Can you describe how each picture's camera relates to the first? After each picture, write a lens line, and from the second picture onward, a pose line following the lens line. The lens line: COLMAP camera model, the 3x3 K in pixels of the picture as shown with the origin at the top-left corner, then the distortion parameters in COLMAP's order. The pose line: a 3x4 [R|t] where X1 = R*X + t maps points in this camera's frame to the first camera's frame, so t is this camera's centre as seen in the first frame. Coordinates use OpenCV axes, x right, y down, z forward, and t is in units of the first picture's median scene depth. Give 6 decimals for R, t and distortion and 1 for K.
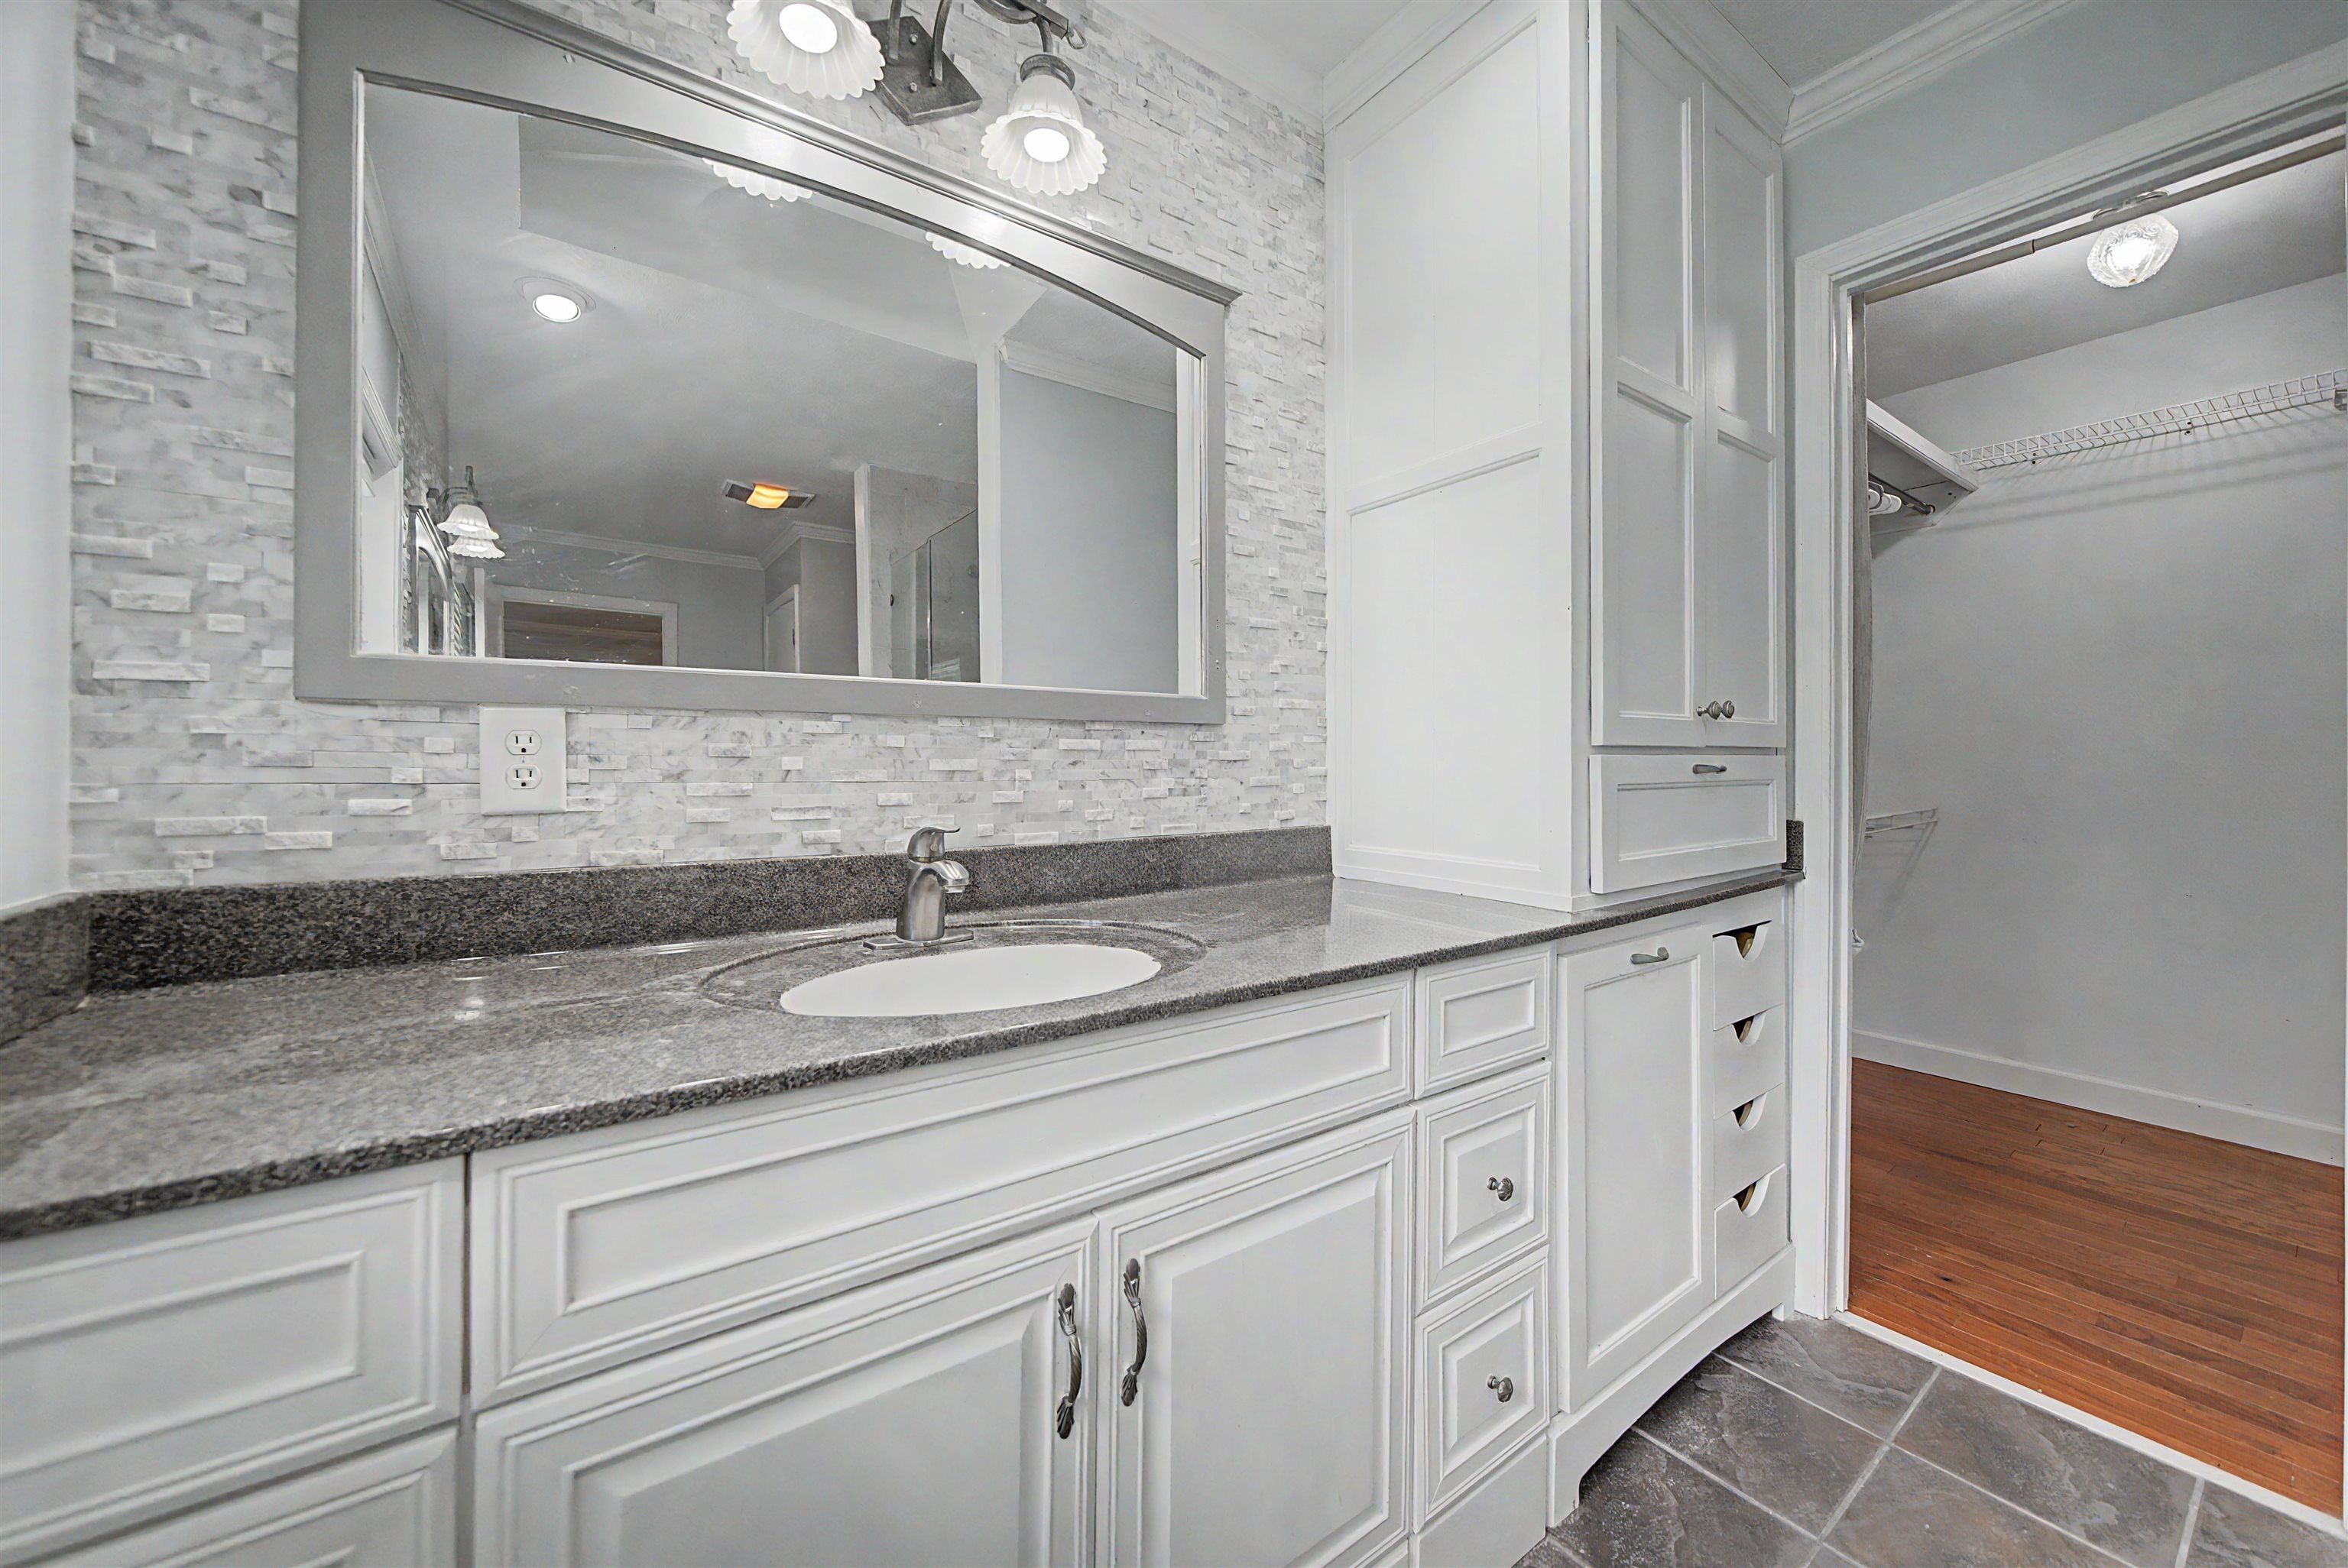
lens RADIAL K [[845.8, 0, 1147.8], [0, 845.8, 771.6], [0, 0, 1]] dist [-0.000320, -0.000366]
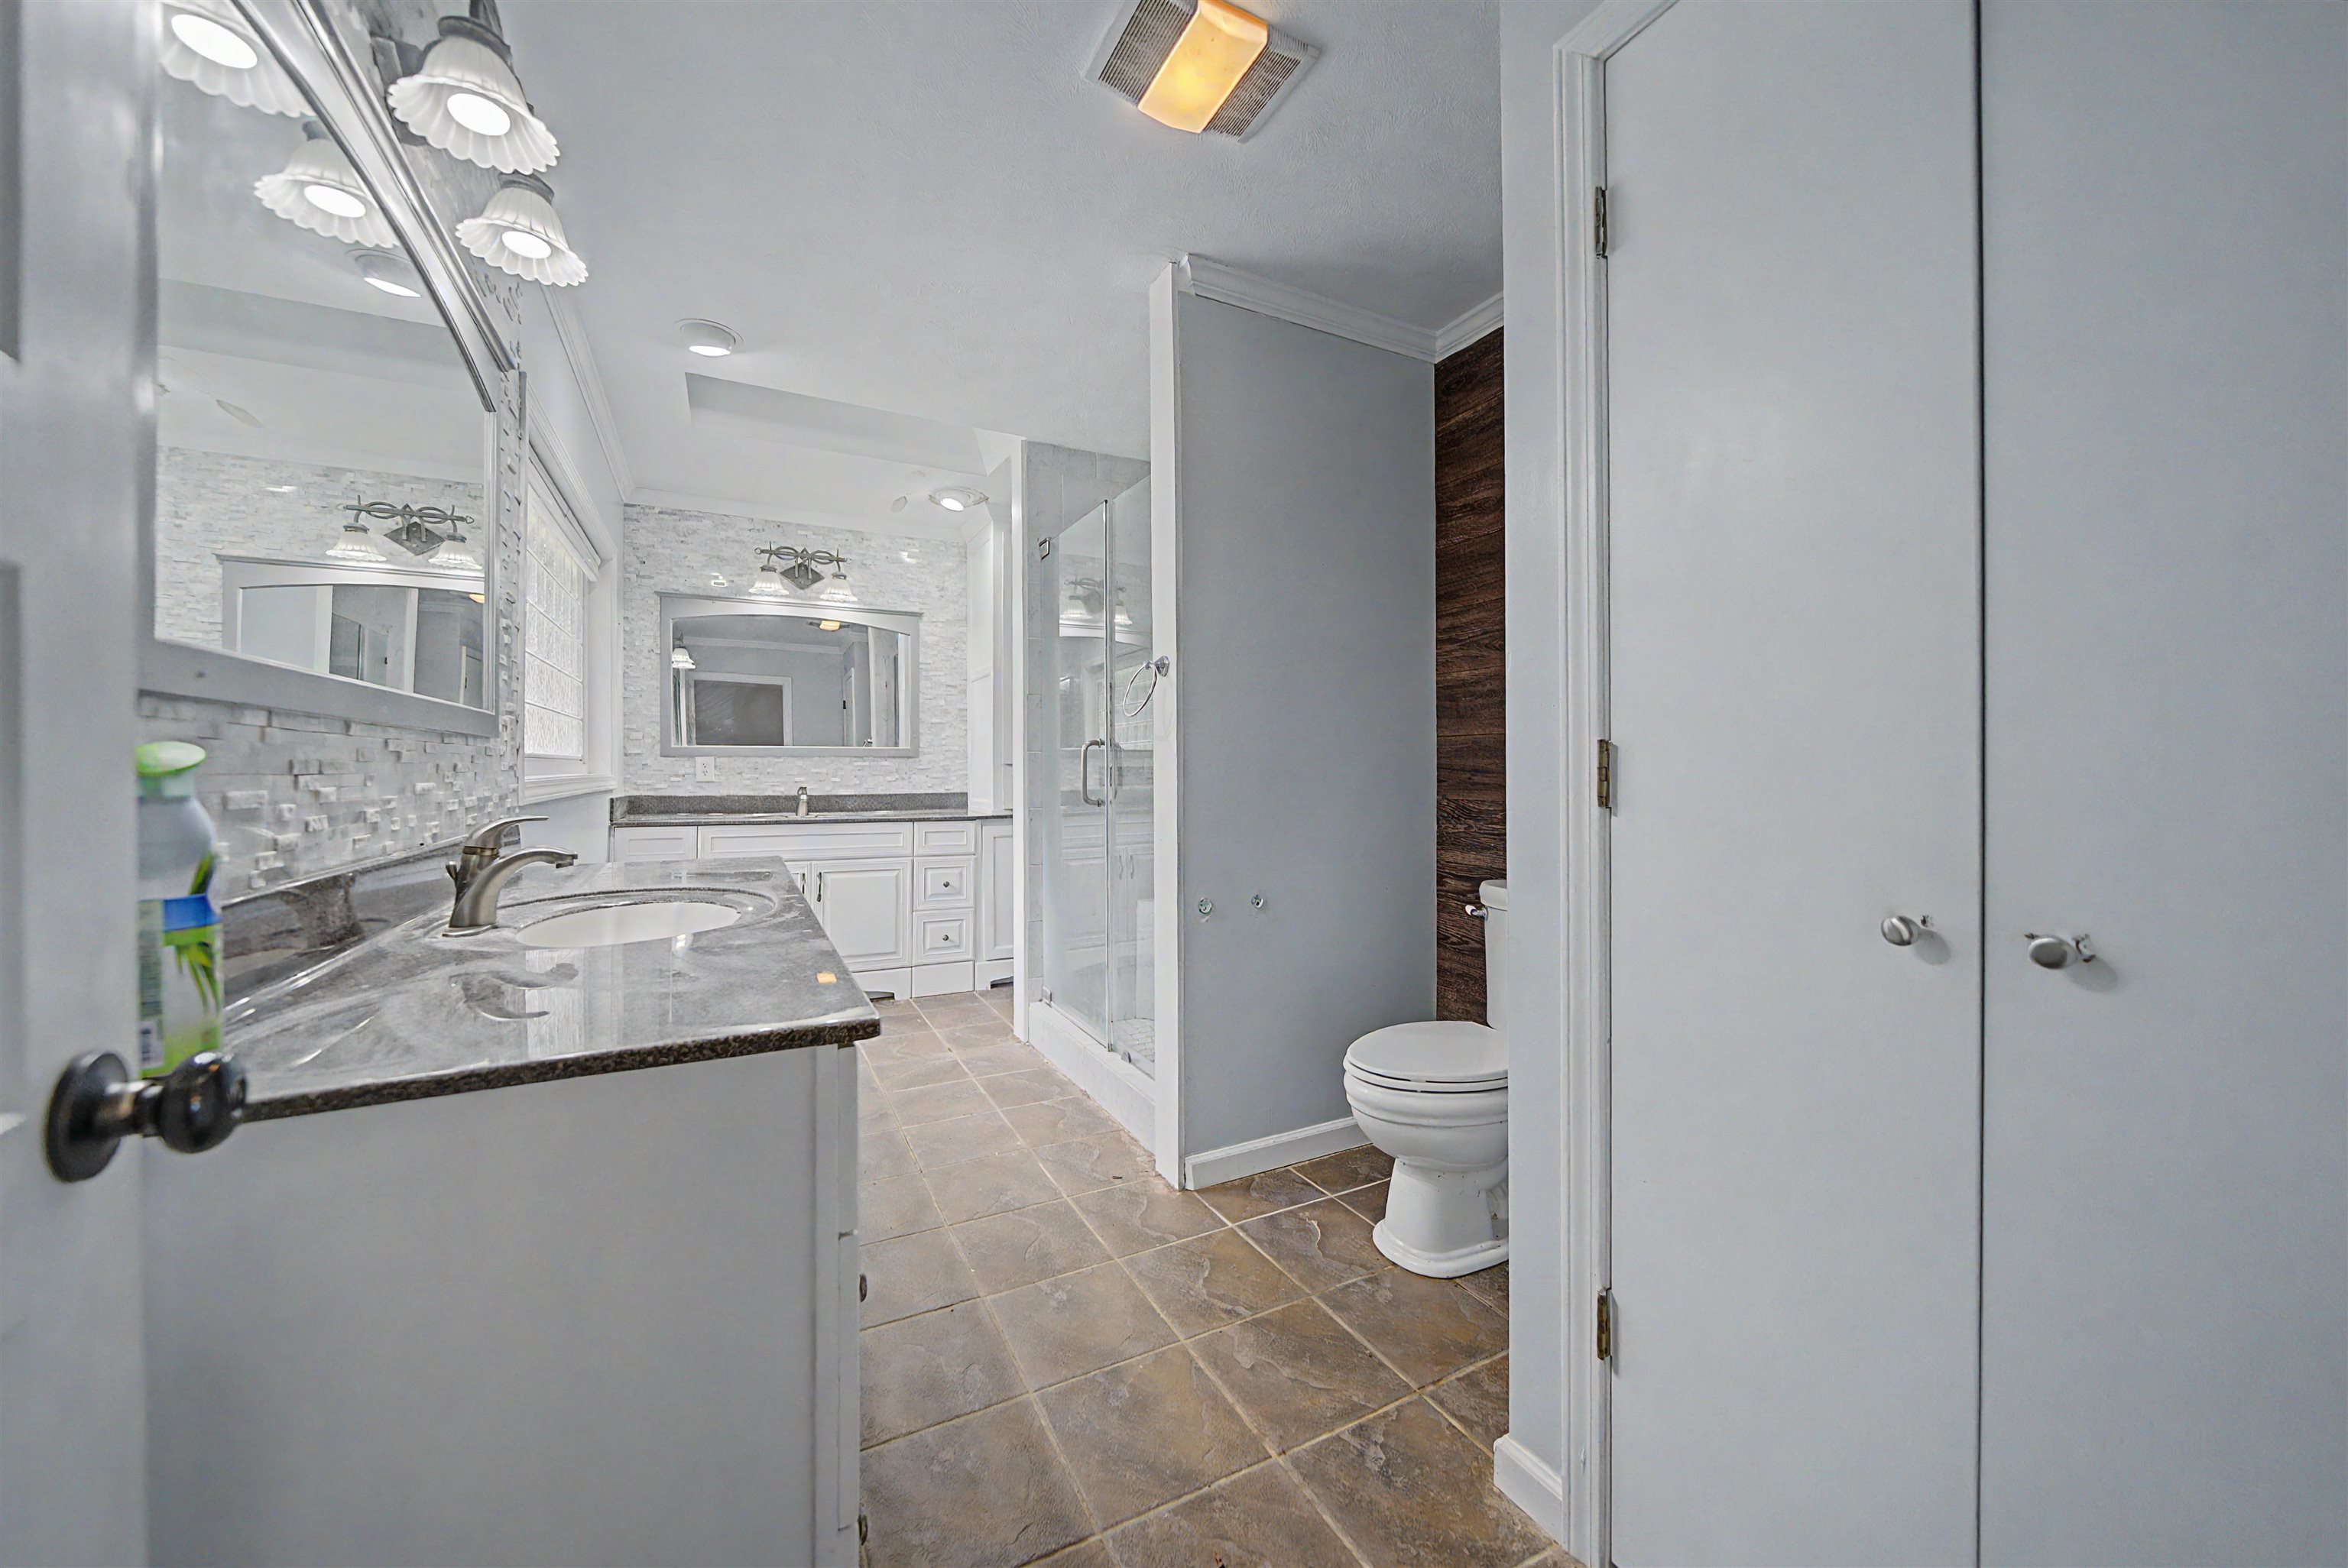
lens RADIAL K [[845.8, 0, 1147.8], [0, 845.8, 771.6], [0, 0, 1]] dist [-0.000320, -0.000366]
pose [[0.988913, 0.003371, -0.148460, 1.796962], [-0.003117, 0.999993, 0.001944, -0.016112], [0.148465, -0.001460, 0.988917, -2.465658]]
